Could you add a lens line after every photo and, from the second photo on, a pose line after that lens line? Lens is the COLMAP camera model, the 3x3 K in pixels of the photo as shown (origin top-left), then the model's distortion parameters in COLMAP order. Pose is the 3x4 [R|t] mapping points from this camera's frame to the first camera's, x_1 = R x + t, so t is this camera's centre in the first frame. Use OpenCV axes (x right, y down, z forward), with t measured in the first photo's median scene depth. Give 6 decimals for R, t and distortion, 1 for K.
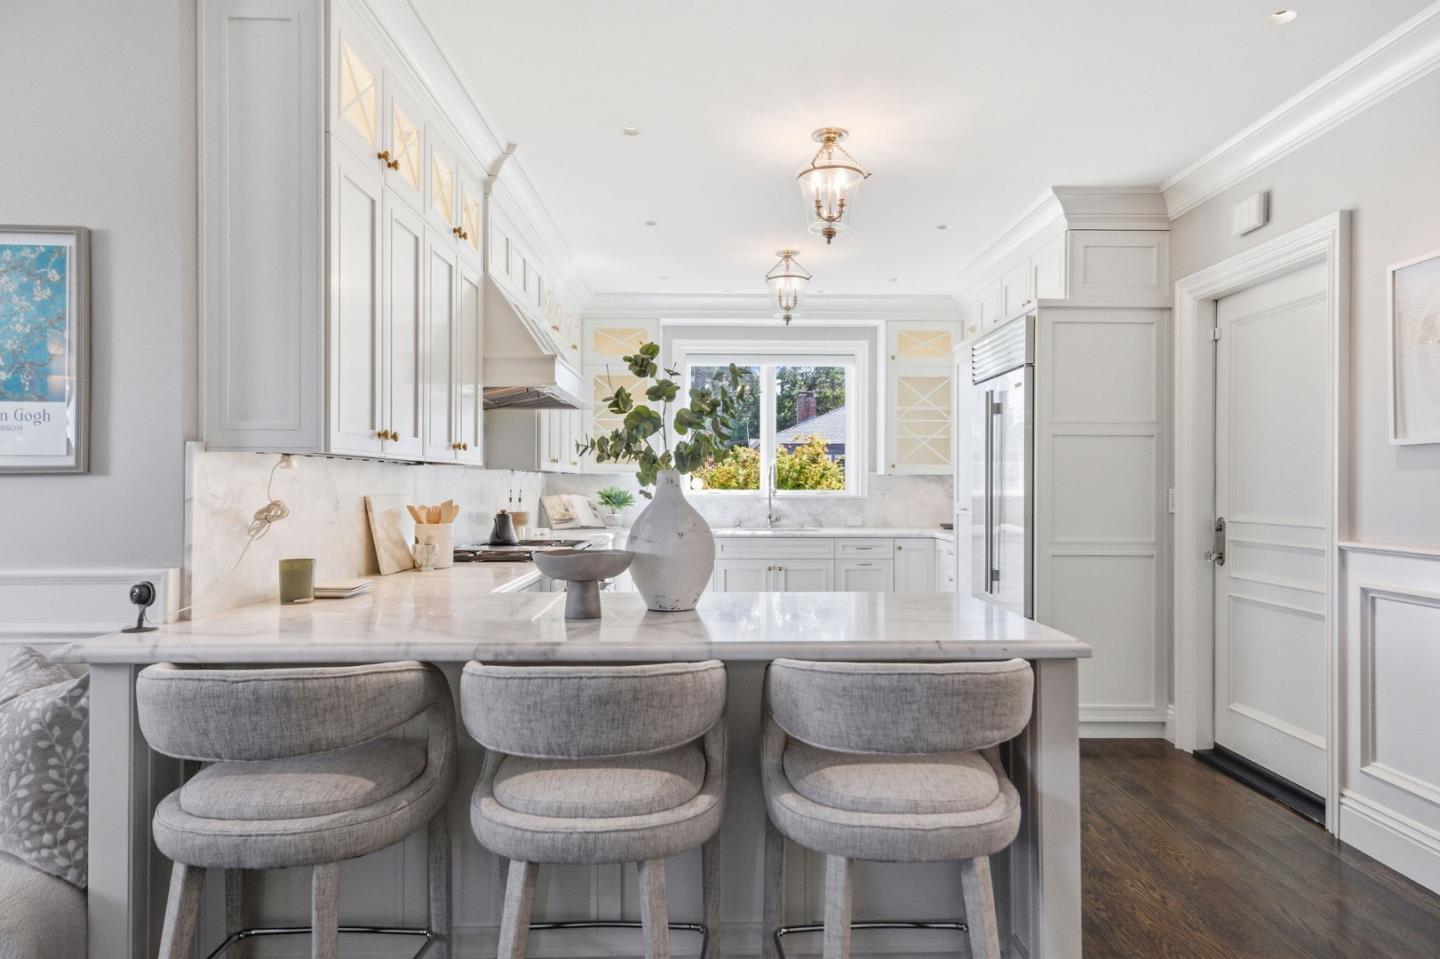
lens RADIAL K [[901.8, 0, 725.2], [0, 901.8, 483.4], [0, 0, 1]] dist [0.008578, 0.002628]
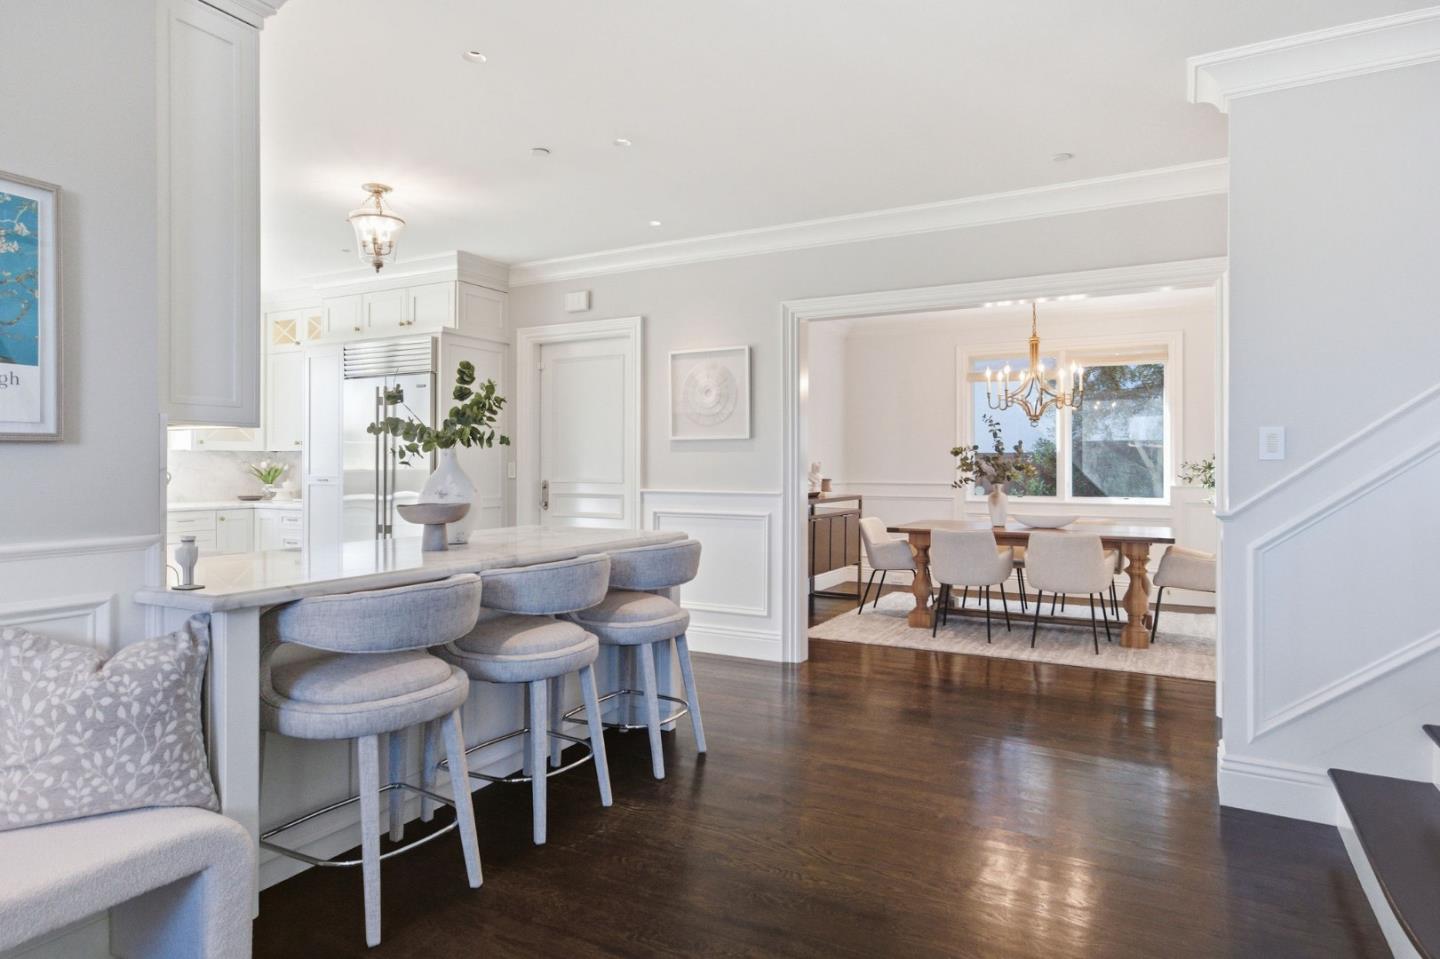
lens RADIAL K [[852.7, 0, 716.7], [0, 852.7, 465.5], [0, 0, 1]] dist [0.003566, 0.000170]
pose [[0.504380, -0.003181, 0.863476, -0.819045], [-0.000691, 0.999991, 0.004088, 0.007161], [-0.863482, -0.002658, 0.504373, -0.044594]]
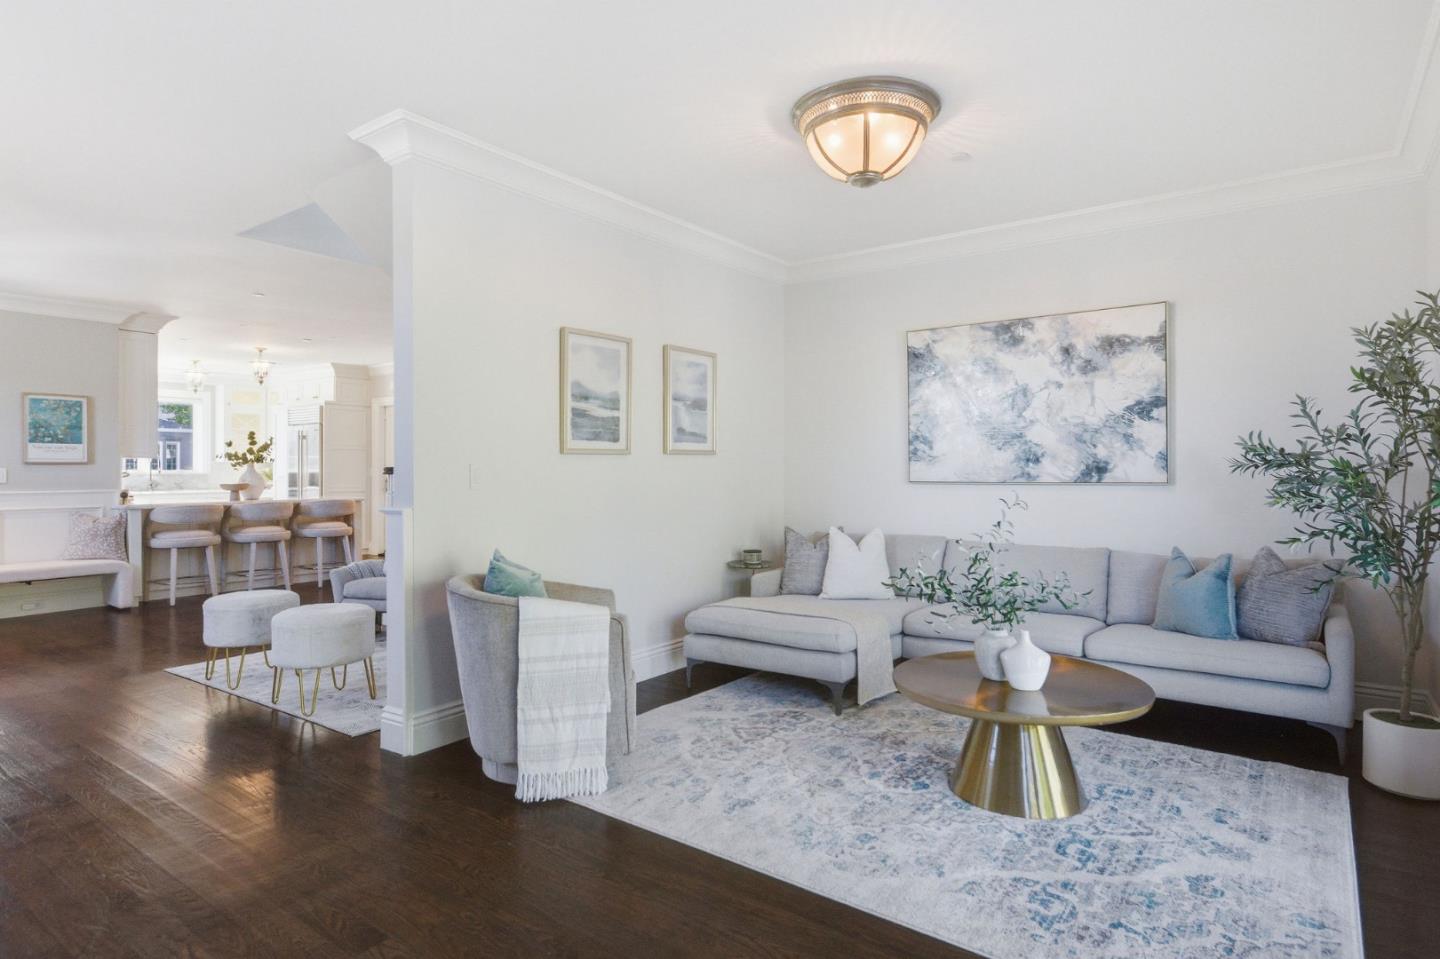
lens RADIAL K [[787.8, 0, 721.5], [0, 787.8, 472.4], [0, 0, 1]] dist [0.004404, 0.000665]
pose [[0.614448, -0.008499, 0.788912, -1.182655], [0.001850, 0.999955, 0.009332, -0.001644], [-0.788955, -0.004274, 0.614436, -2.107226]]
